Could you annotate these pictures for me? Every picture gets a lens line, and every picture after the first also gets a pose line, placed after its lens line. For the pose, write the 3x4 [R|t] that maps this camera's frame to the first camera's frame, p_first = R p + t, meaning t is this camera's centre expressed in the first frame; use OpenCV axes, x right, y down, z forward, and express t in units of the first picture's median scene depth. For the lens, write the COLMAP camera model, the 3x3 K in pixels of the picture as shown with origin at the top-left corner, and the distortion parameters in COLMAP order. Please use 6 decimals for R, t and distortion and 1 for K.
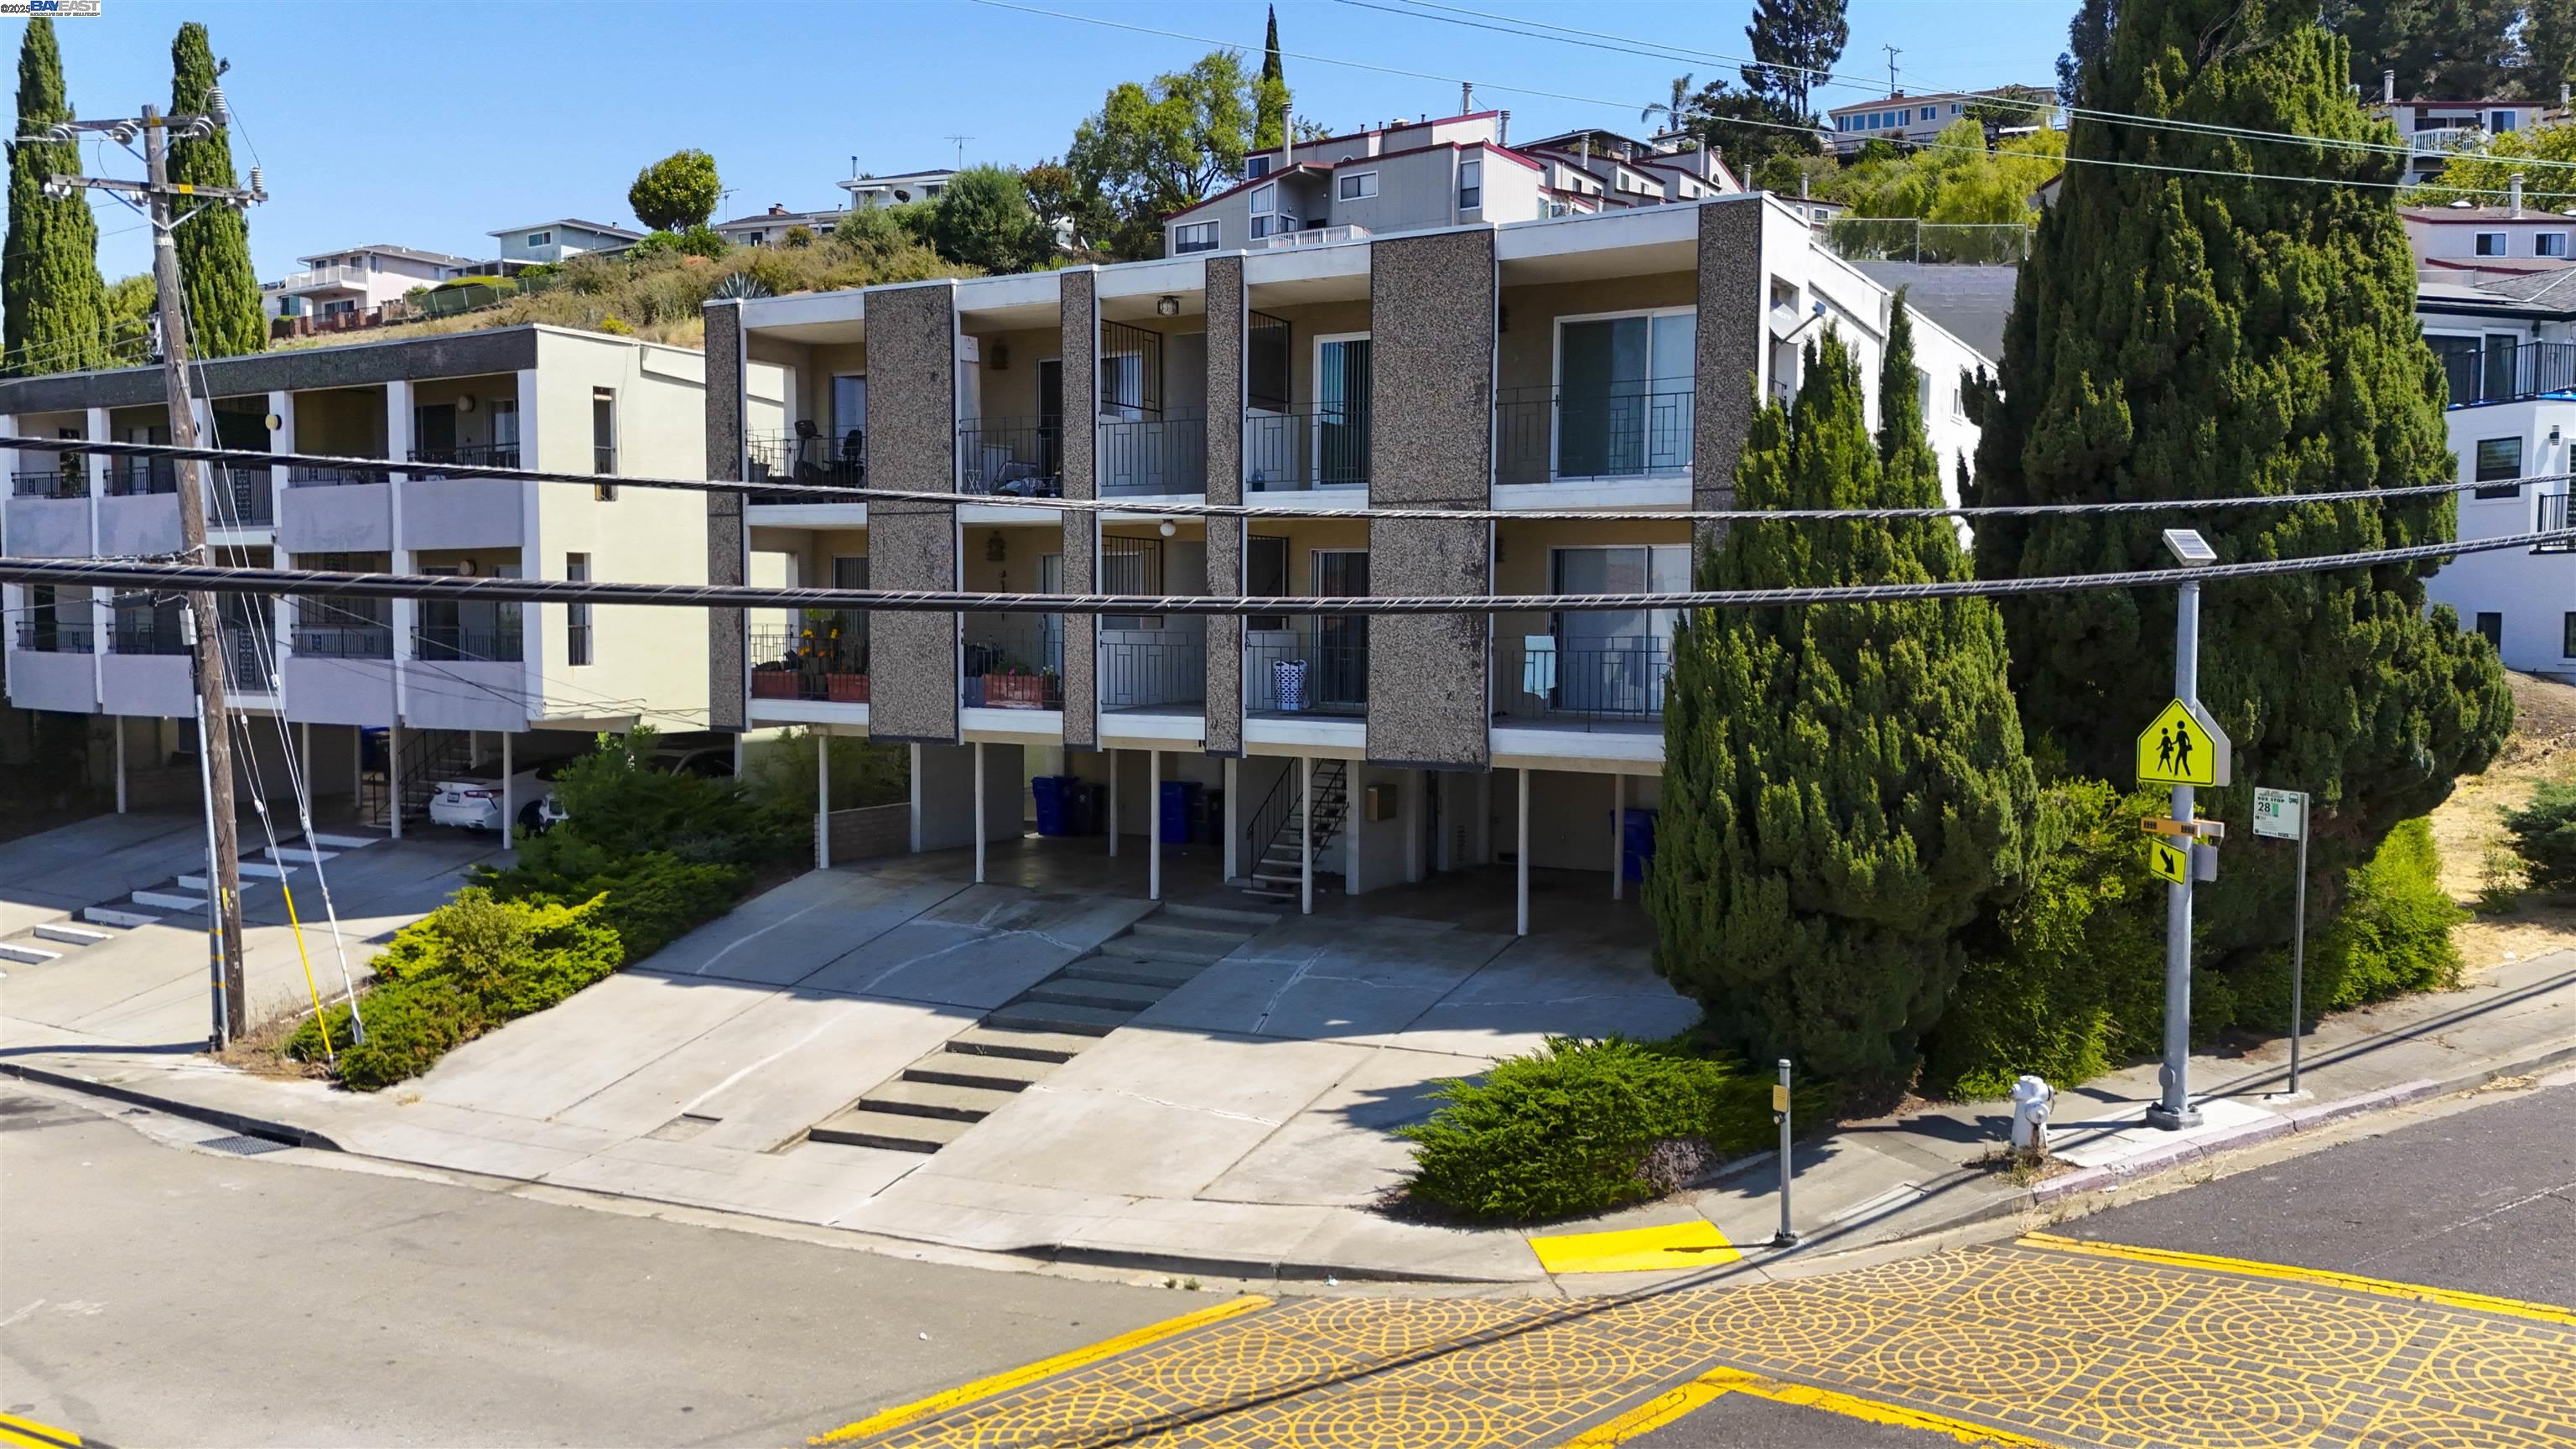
lens RADIAL K [[1893.6, 0, 1273.4], [0, 1893.6, 723.5], [0, 0, 1]] dist [0.089443, -0.093377]
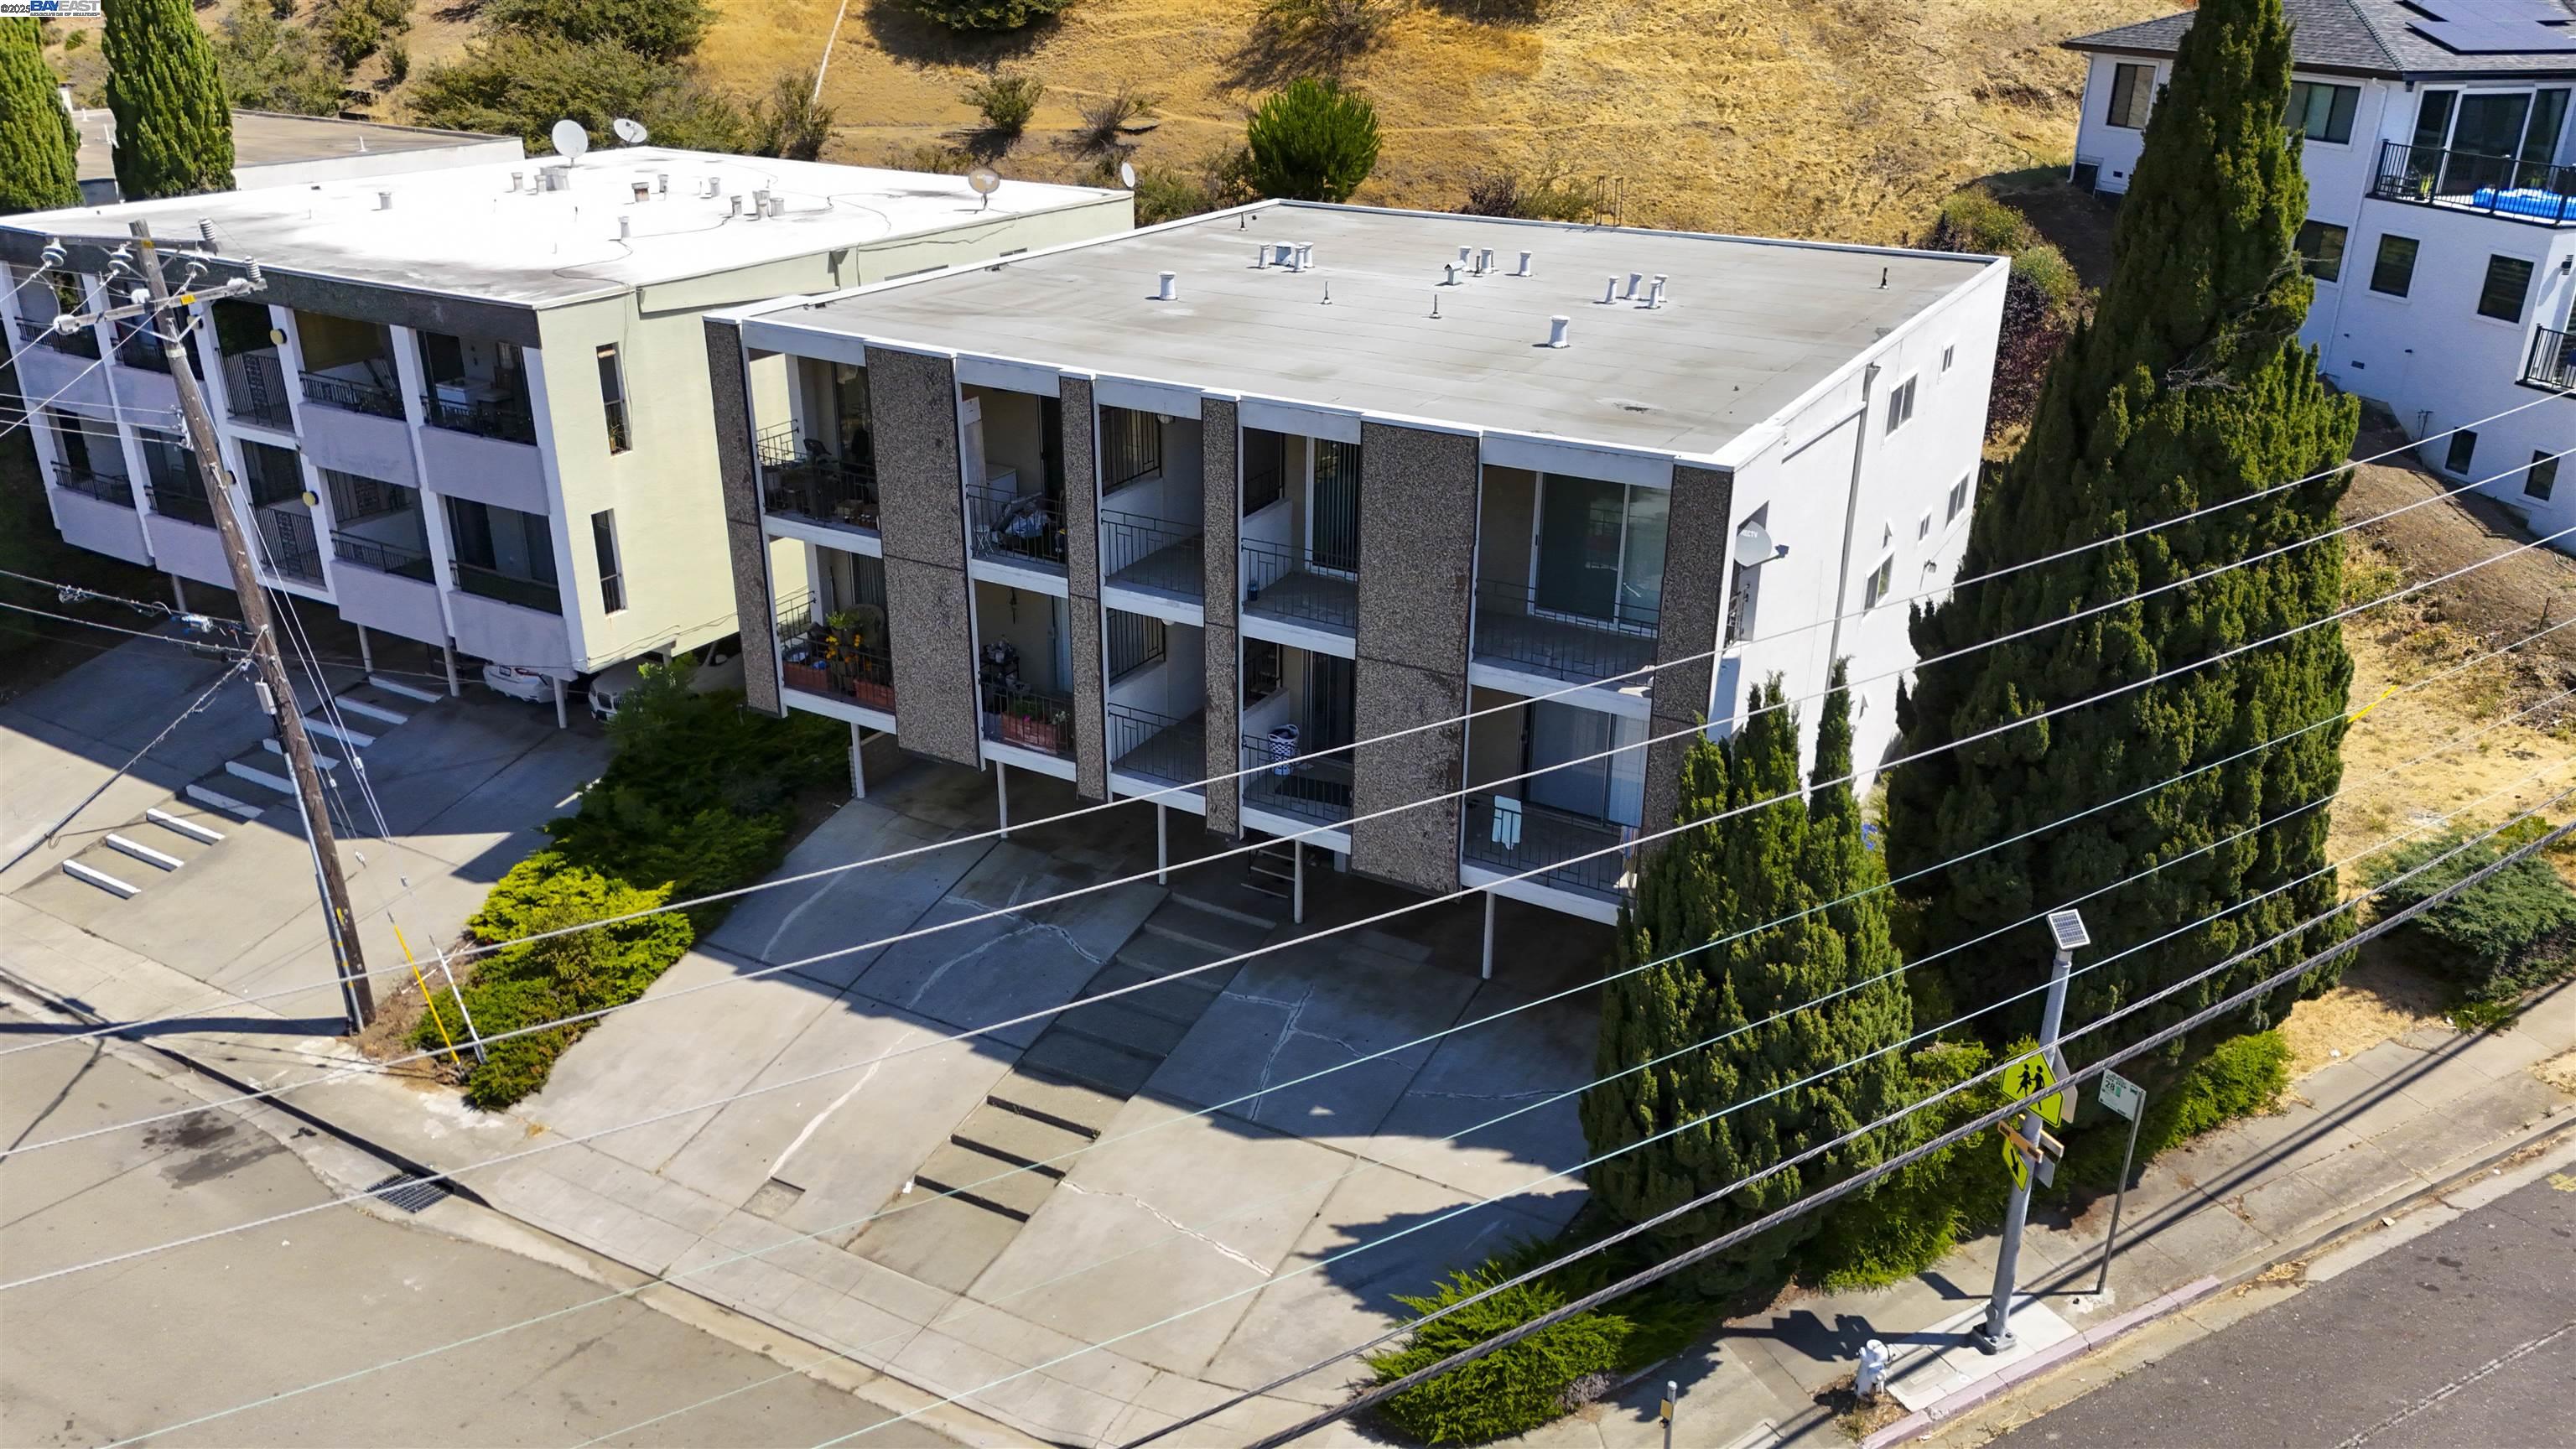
lens RADIAL K [[1893.6, 0, 1273.4], [0, 1893.6, 723.5], [0, 0, 1]] dist [0.089443, -0.093377]
pose [[0.999993, 0.001740, -0.003271, 0.007371], [-0.000532, 0.941127, 0.338054, -0.449158], [0.003667, -0.338050, 0.941121, -0.022442]]
